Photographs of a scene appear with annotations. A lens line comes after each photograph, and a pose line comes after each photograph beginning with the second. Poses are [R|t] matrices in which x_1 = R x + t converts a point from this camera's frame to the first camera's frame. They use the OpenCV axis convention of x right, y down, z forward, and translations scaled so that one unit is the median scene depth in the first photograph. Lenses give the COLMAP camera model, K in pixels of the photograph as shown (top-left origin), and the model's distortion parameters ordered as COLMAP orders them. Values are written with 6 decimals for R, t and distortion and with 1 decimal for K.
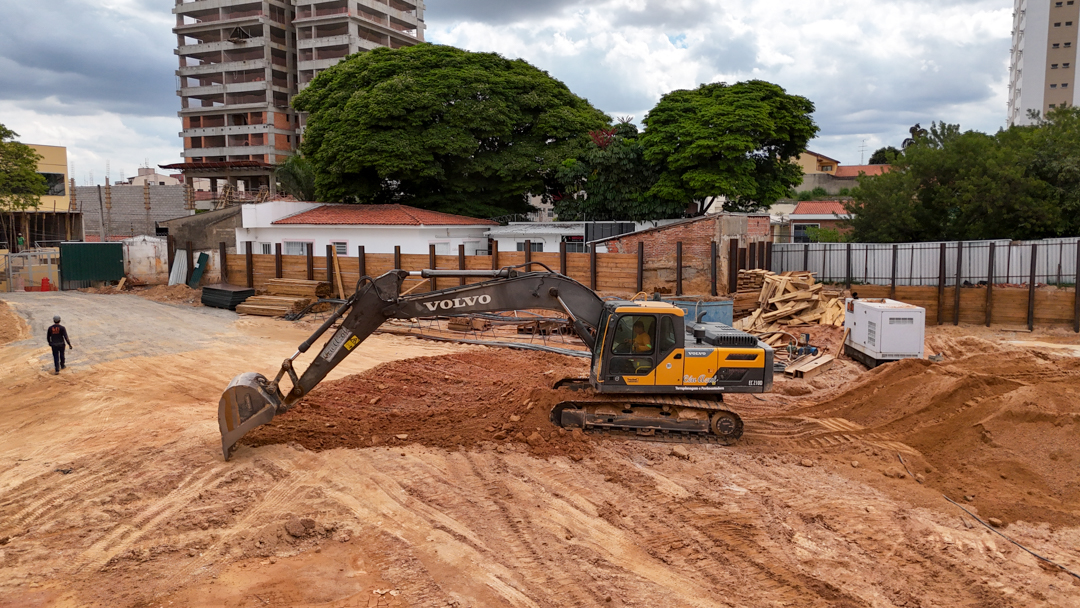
lens RADIAL K [[795.3, 0, 538.5], [0, 795.3, 301.2], [0, 0, 1]] dist [0.078888, -0.082243]
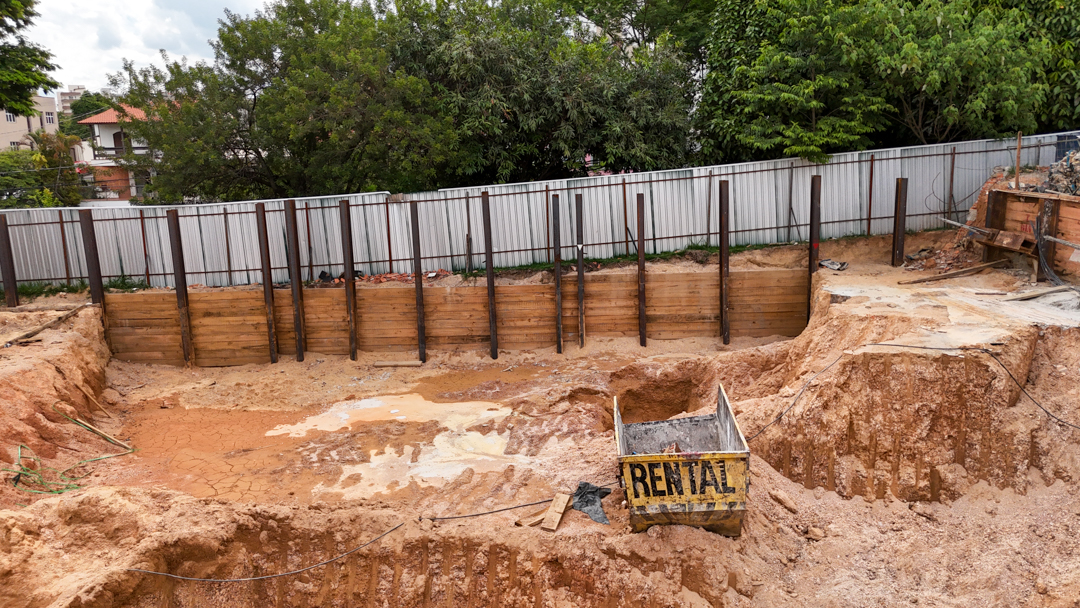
lens RADIAL K [[795.3, 0, 541.0], [0, 795.3, 302.9], [0, 0, 1]] dist [0.078888, -0.082243]
pose [[0.902361, -0.092412, 0.420957, 0.454386], [0.064129, 0.994658, 0.080890, -0.040085], [-0.426183, -0.045997, 0.903467, 0.482823]]
